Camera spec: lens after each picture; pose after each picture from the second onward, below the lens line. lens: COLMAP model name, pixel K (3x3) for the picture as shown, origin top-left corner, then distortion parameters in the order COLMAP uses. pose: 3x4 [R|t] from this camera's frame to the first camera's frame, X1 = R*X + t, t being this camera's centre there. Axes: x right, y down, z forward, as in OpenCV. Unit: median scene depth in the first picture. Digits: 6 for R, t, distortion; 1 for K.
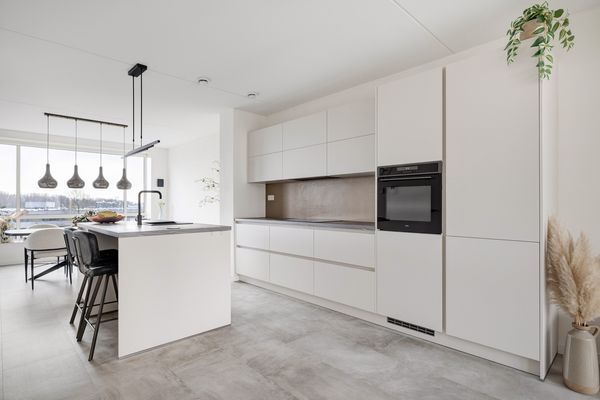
lens RADIAL K [[314.6, 0, 297.9], [0, 314.6, 201.2], [0, 0, 1]] dist [-0.000446, 0.001103]
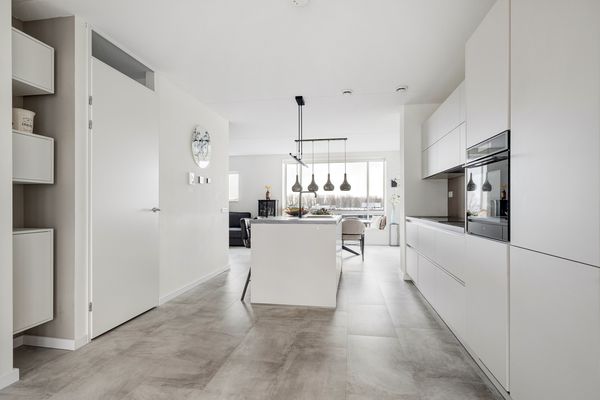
lens RADIAL K [[314.6, 0, 295.0], [0, 314.6, 202.6], [0, 0, 1]] dist [-0.000446, 0.001103]
pose [[0.599475, -0.006283, -0.800368, 0.615712], [0.009533, 0.999954, -0.000710, 0.015163], [0.800336, -0.007204, 0.599508, 0.215880]]
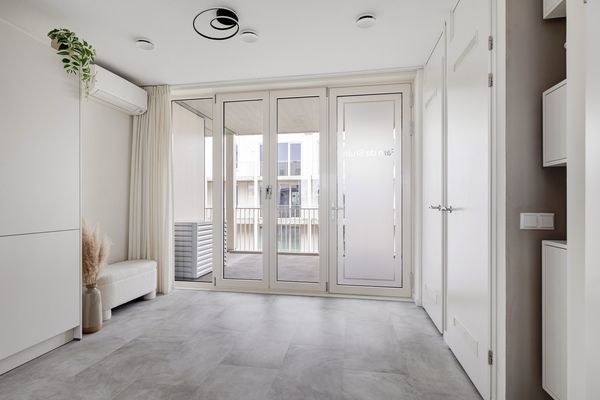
lens RADIAL K [[314.6, 0, 296.9], [0, 314.6, 198.5], [0, 0, 1]] dist [-0.000446, 0.001103]
pose [[-0.595501, 0.018408, 0.803144, -0.522337], [-0.006433, 0.999596, -0.027680, 0.026394], [-0.803329, -0.021650, -0.595142, 0.740238]]
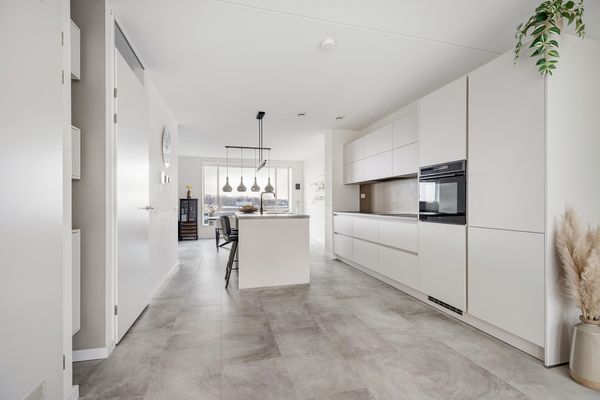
lens RADIAL K [[270.6, 0, 296.9], [0, 270.6, 201.3], [0, 0, 1]] dist [0.007920, 0.000693]
pose [[0.880438, -0.004123, -0.474143, 0.333281], [0.004979, 0.999987, 0.000551, 0.014426], [0.474135, -0.002846, 0.880448, -0.122615]]
